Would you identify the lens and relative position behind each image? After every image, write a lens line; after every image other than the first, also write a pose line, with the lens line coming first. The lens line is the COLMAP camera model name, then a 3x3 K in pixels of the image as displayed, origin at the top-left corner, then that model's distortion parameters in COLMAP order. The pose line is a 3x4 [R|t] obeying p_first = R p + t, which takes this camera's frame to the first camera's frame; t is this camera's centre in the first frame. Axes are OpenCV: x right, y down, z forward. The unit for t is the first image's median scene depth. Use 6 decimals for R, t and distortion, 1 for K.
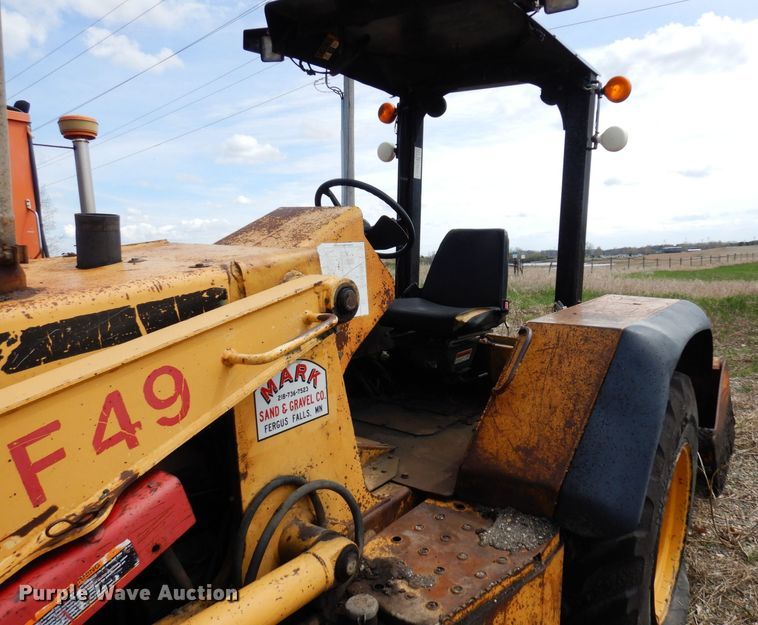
lens RADIAL K [[587.2, 0, 416.5], [0, 587.2, 314.2], [0, 0, 1]] dist [0.003131, -0.001446]
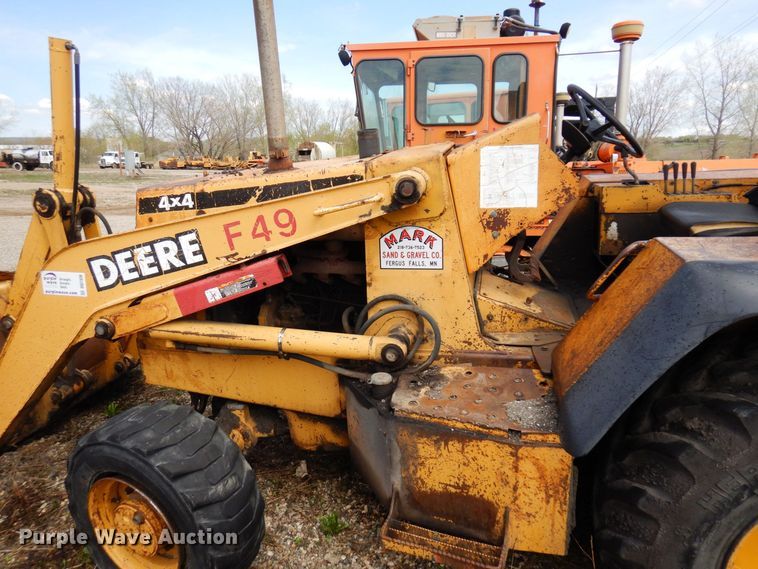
lens RADIAL K [[533.7, 0, 381.7], [0, 533.7, 280.1], [0, 0, 1]] dist [0.008677, -0.003920]
pose [[0.381807, 0.249486, -0.889933, 0.946548], [-0.096898, 0.968377, 0.229905, -0.090163], [0.919148, -0.001547, 0.393908, 0.337057]]
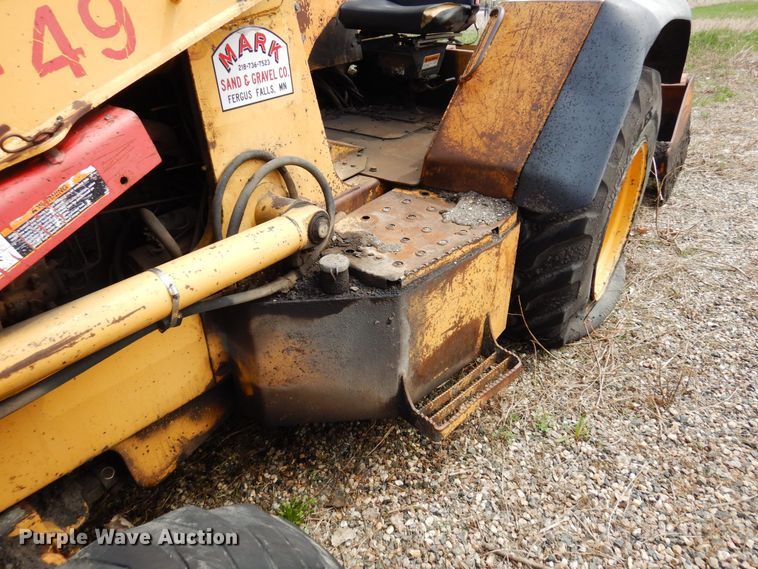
lens RADIAL K [[533.7, 0, 381.7], [0, 533.7, 280.1], [0, 0, 1]] dist [0.008677, -0.003920]
pose [[0.999865, -0.010962, -0.012272, 0.006331], [0.014730, 0.928670, 0.370615, 0.127752], [0.007334, -0.370746, 0.928706, 0.046922]]
